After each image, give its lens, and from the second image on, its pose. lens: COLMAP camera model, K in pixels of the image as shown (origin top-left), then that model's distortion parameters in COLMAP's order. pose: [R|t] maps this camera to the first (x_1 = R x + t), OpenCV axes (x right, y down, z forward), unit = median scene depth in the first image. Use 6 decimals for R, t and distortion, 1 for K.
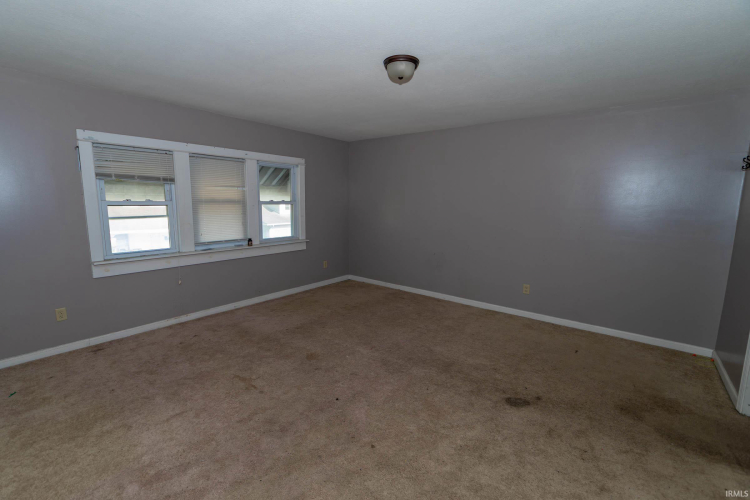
lens RADIAL K [[327.8, 0, 371.7], [0, 327.8, 247.6], [0, 0, 1]] dist [-0.004137, -0.000554]
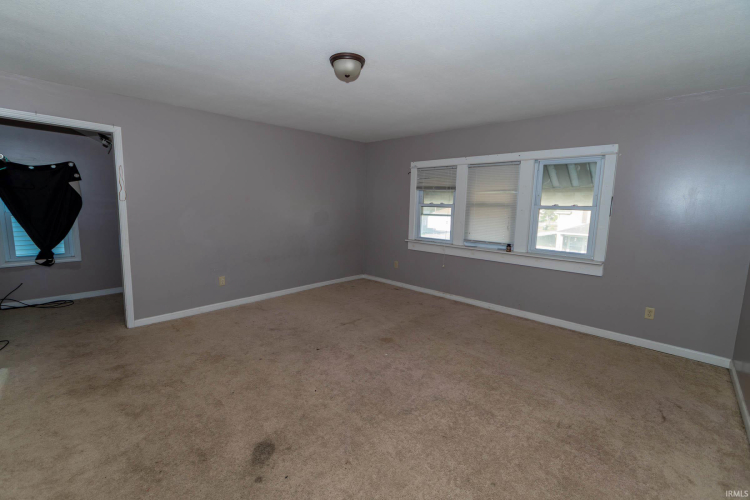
lens RADIAL K [[327.8, 0, 371.7], [0, 327.8, 247.6], [0, 0, 1]] dist [-0.004137, -0.000554]
pose [[-0.077364, 0.120383, -0.989708, 0.676766], [-0.165196, 0.977414, 0.131800, -0.085760], [0.983222, 0.173693, -0.055730, 0.734736]]
